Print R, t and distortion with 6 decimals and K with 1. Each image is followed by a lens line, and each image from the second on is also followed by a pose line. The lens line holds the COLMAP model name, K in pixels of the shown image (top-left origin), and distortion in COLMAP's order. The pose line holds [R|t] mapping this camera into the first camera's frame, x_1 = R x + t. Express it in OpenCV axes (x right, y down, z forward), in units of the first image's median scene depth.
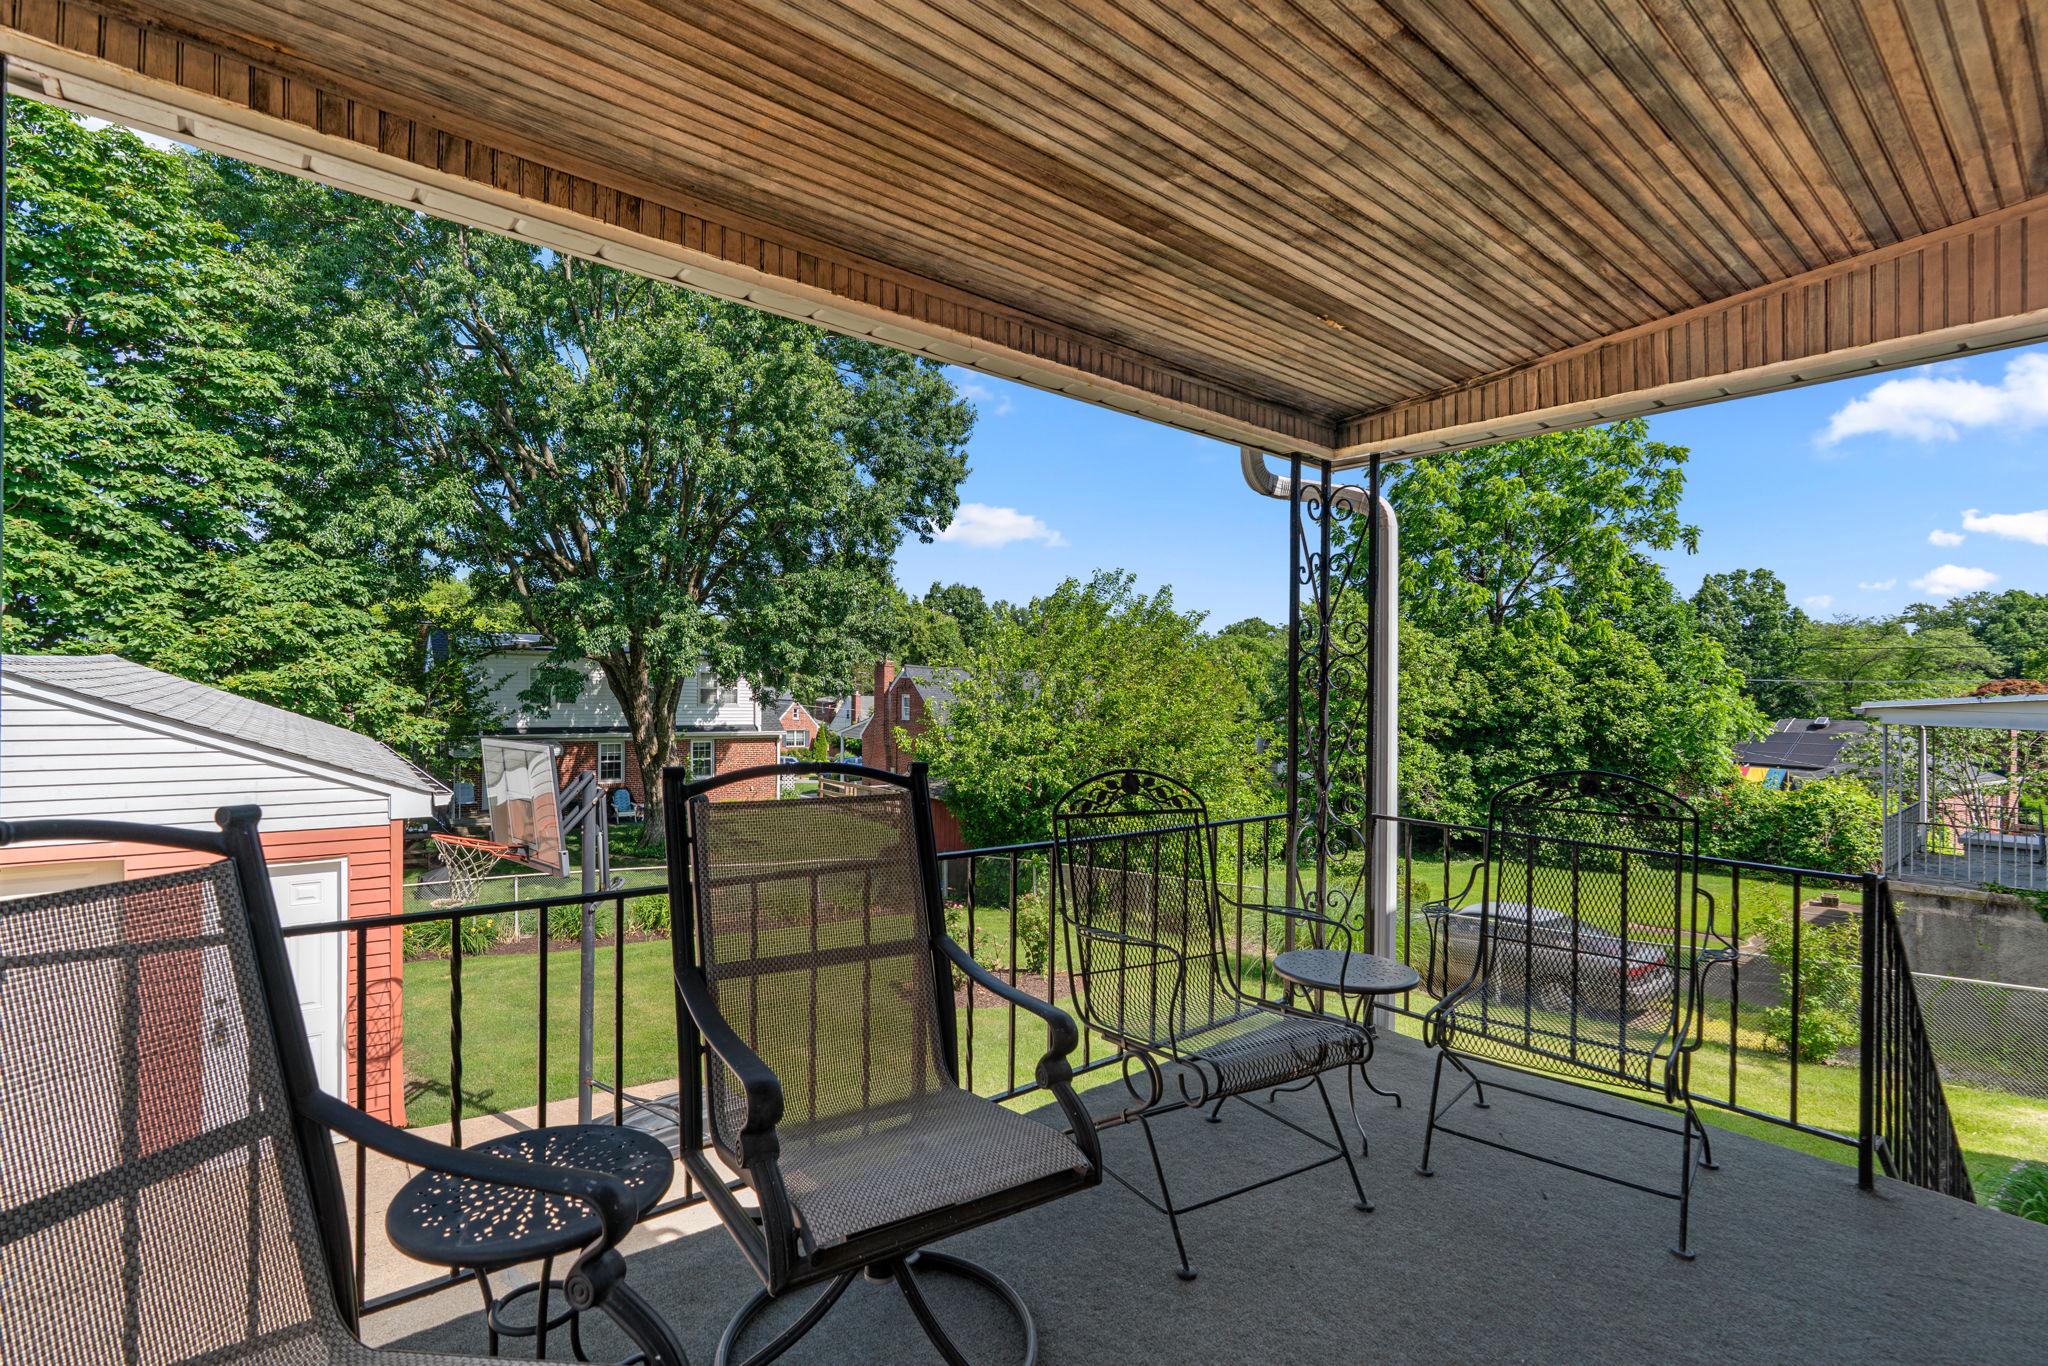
lens RADIAL K [[968.0, 0, 1036.9], [0, 968.0, 685.6], [0, 0, 1]] dist [-0.003927, -0.000179]
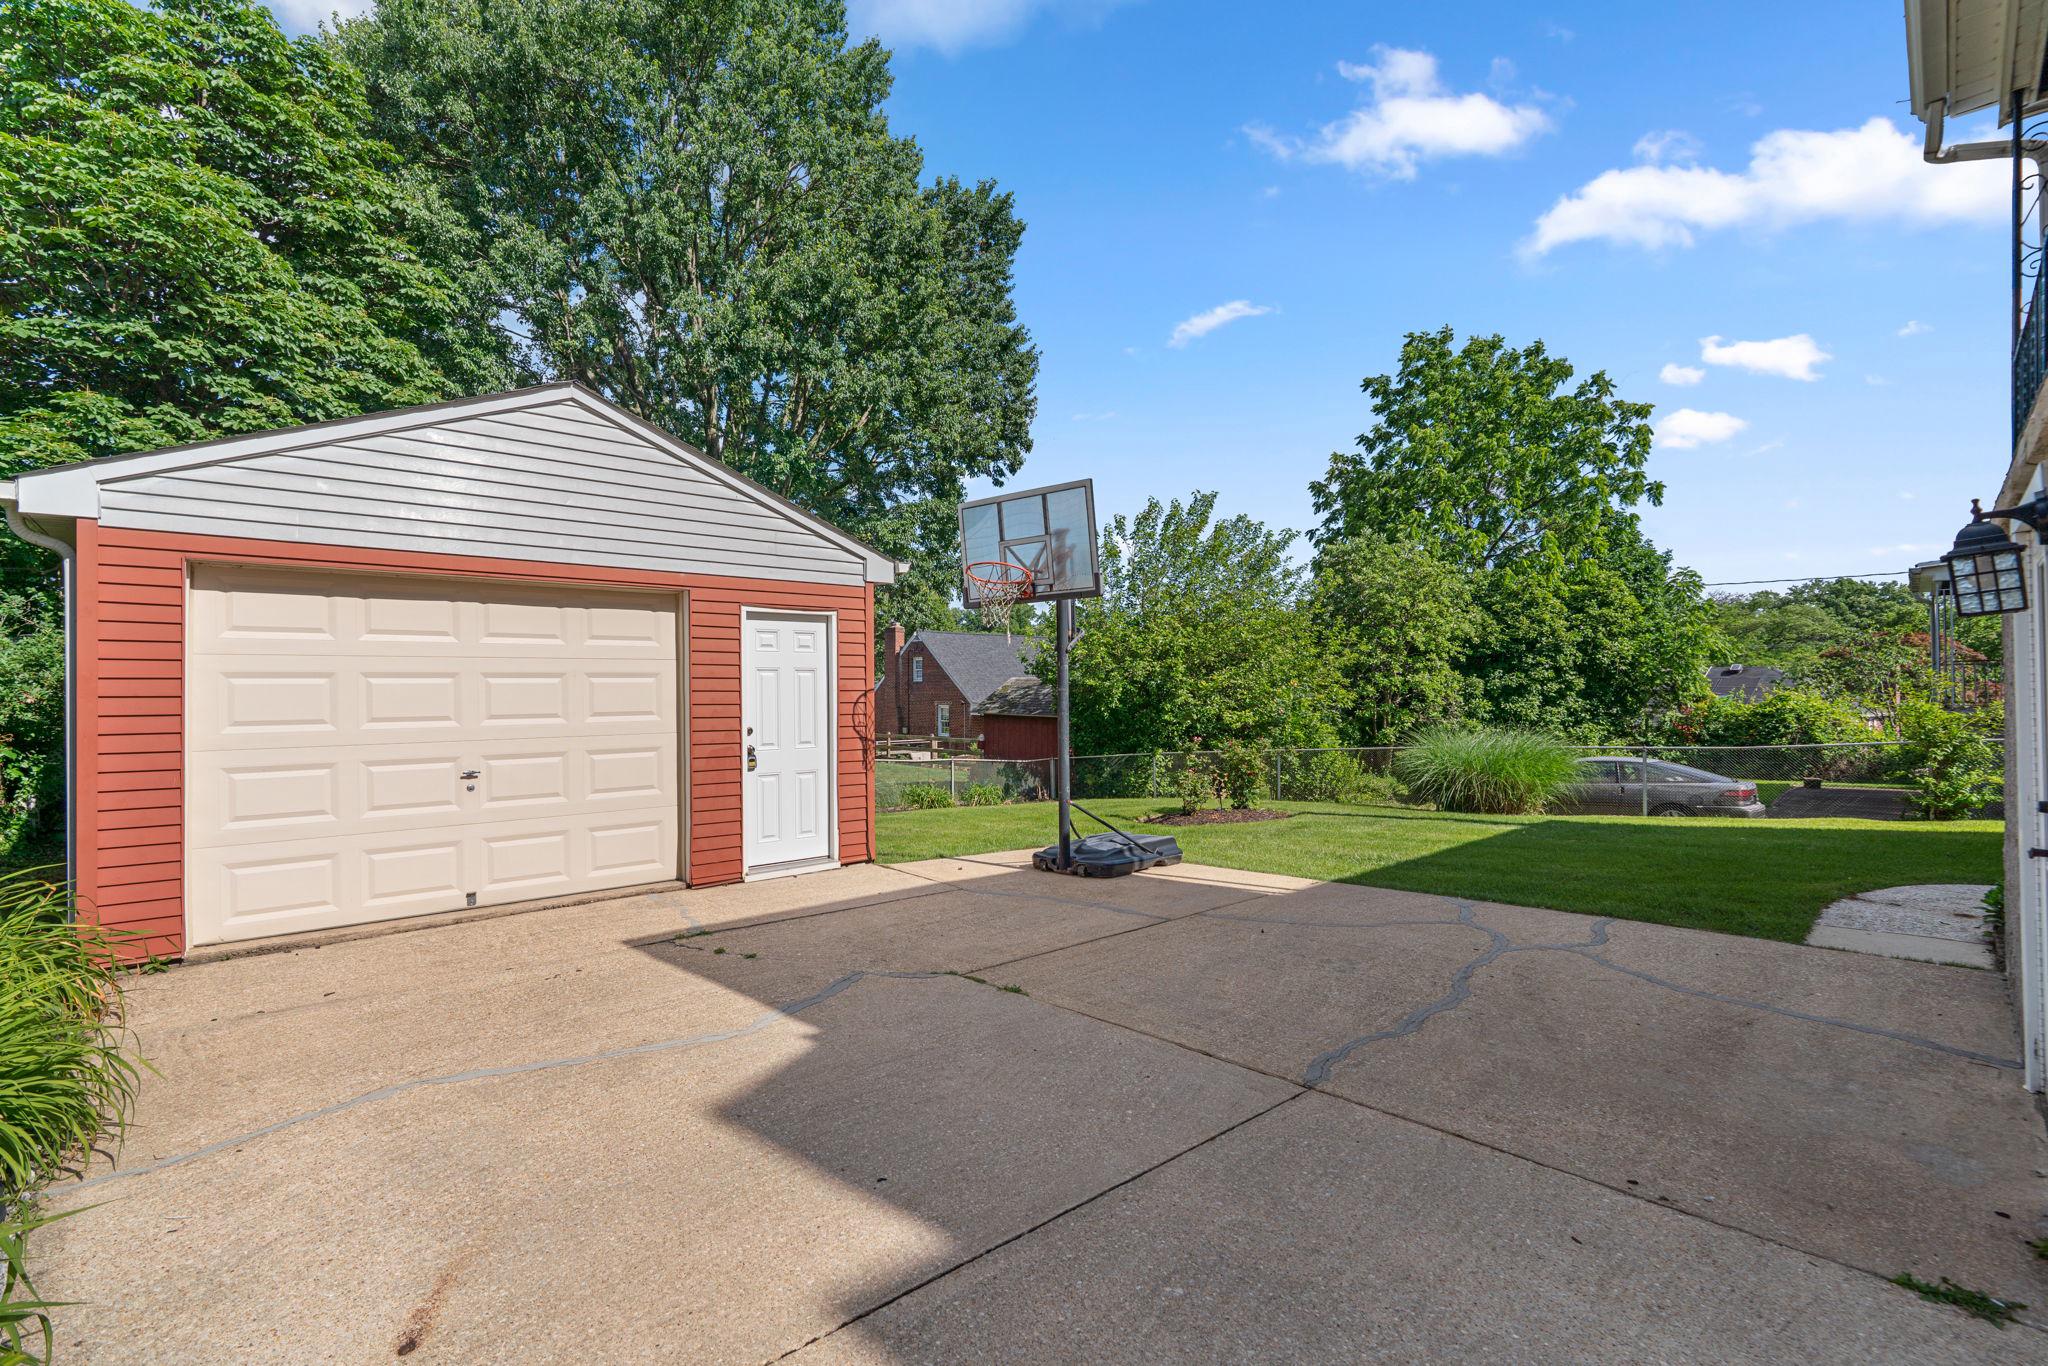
lens RADIAL K [[923.0, 0, 1019.4], [0, 923.0, 679.8], [0, 0, 1]] dist [-0.005253, 0.000217]
pose [[0.996951, -0.014447, 0.076678, -0.172827], [0.015332, 0.999822, -0.010966, 0.079976], [-0.076506, 0.012108, 0.996996, -0.020955]]
